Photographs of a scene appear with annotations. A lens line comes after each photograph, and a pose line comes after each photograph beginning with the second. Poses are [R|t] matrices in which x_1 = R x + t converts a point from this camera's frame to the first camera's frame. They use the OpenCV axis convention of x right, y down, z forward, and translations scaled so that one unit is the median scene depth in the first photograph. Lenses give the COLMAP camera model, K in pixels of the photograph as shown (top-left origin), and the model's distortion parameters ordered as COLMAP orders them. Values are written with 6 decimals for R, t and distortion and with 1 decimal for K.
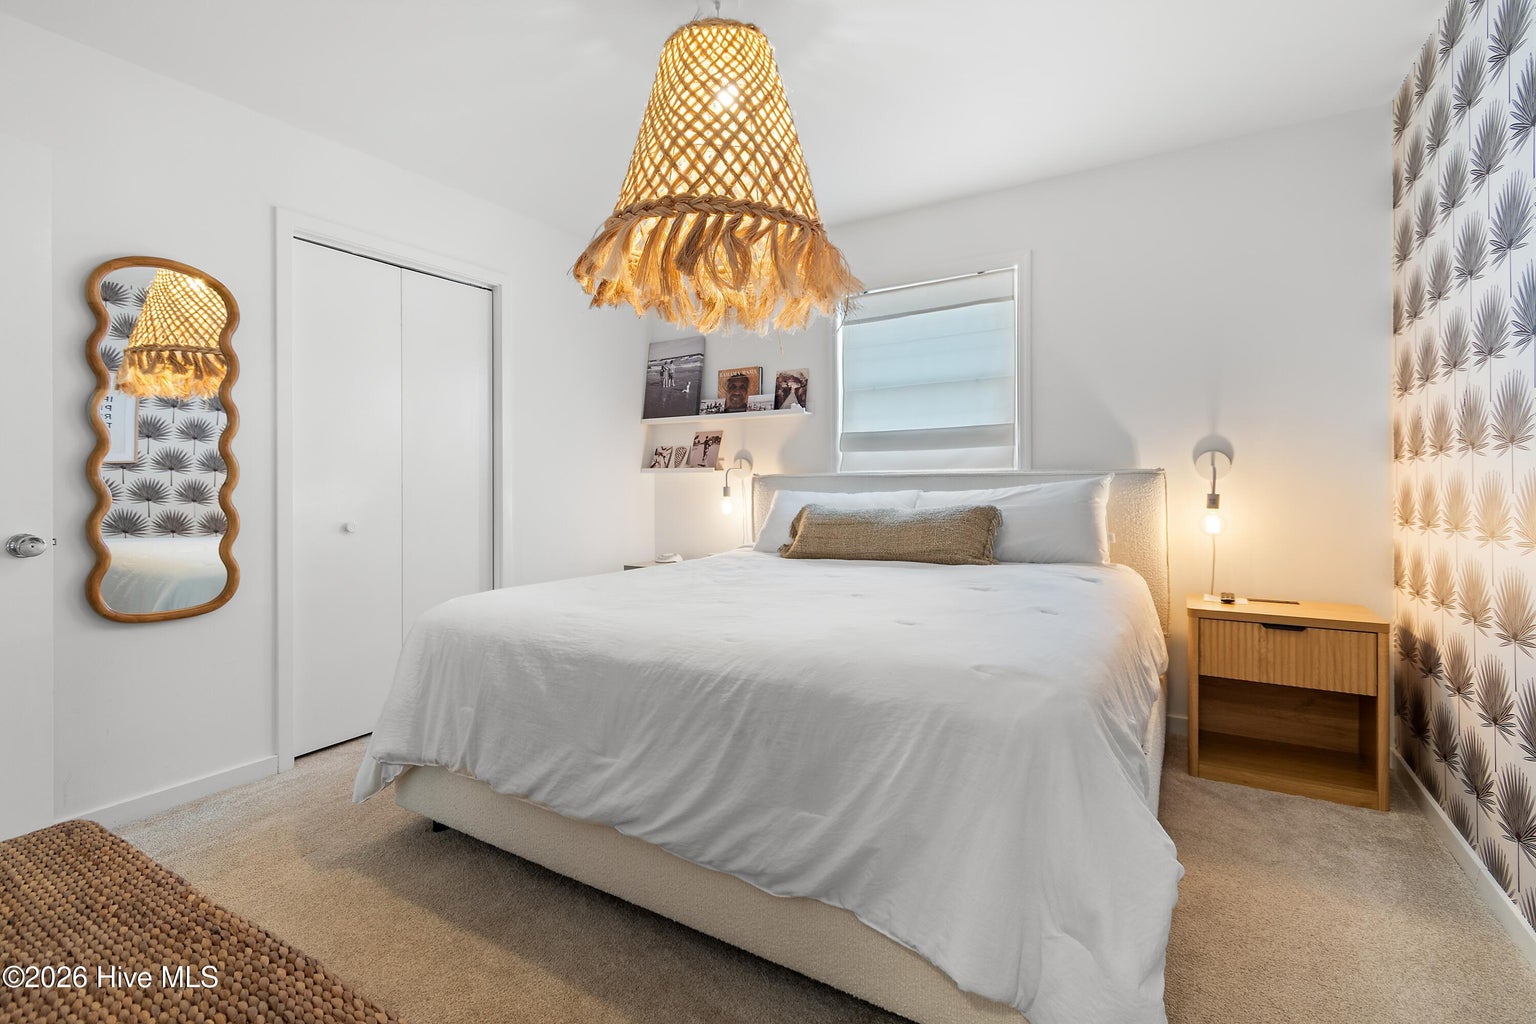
lens RADIAL K [[677.4, 0, 735.0], [0, 677.4, 478.3], [0, 0, 1]] dist [0.007009, -0.003506]
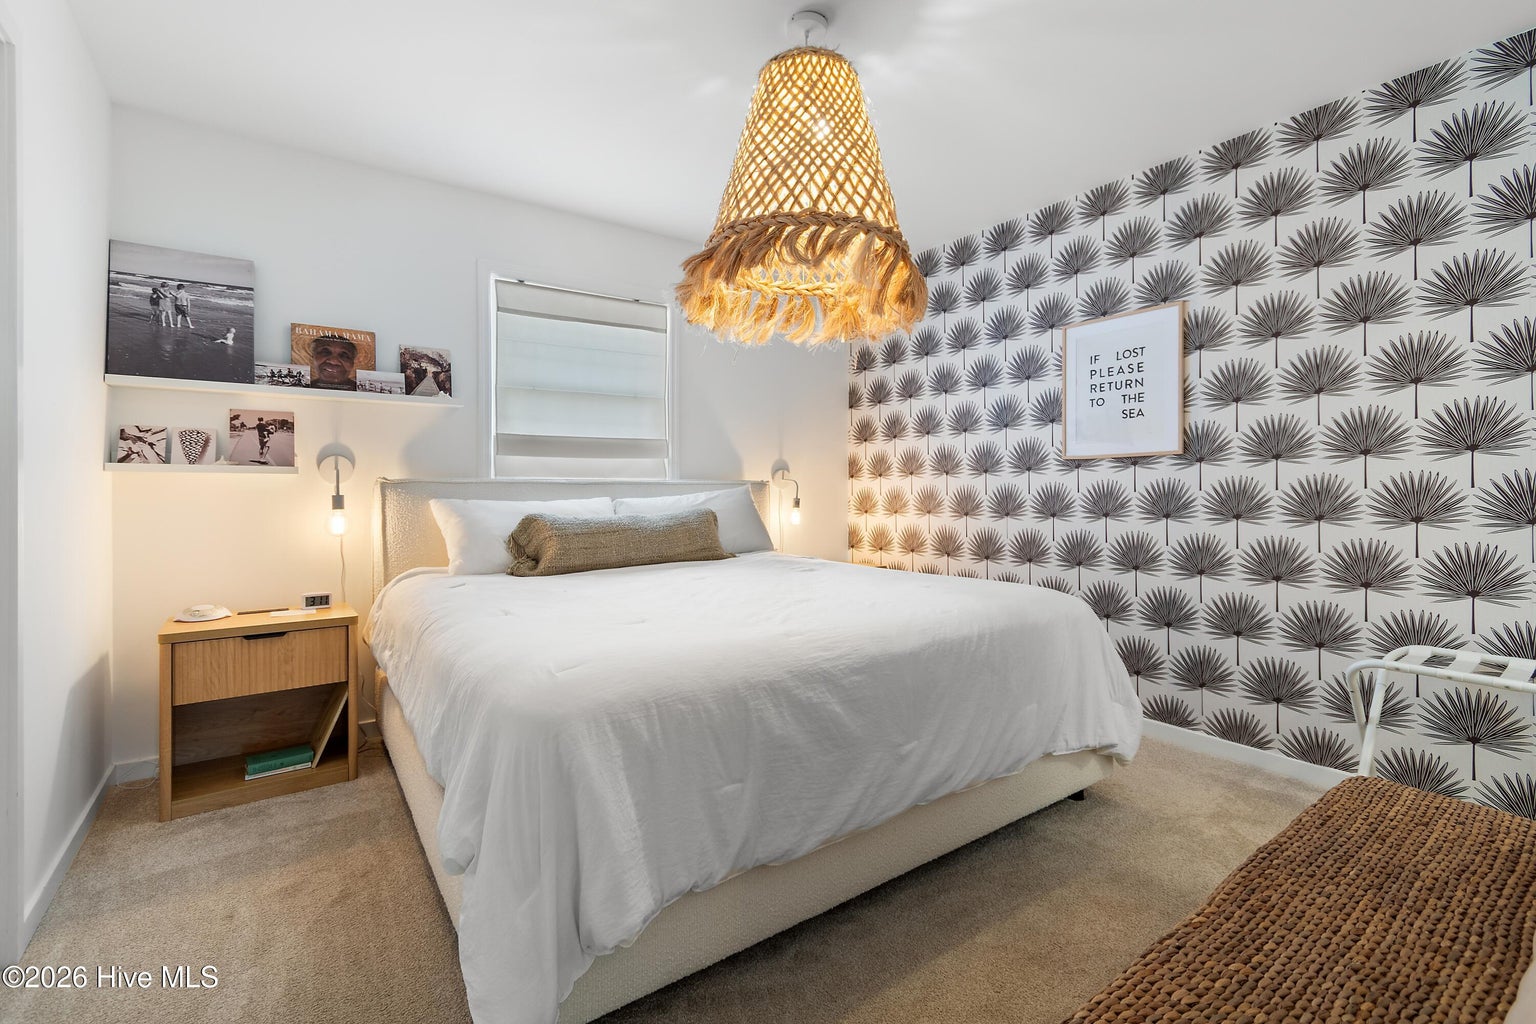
lens RADIAL K [[677.4, 0, 766.7], [0, 677.4, 510.2], [0, 0, 1]] dist [0.007009, -0.003506]
pose [[0.389782, -0.026864, 0.920515, -0.483505], [-0.009595, 0.999402, 0.033229, 0.000472], [-0.920857, -0.021784, 0.389291, 0.310245]]
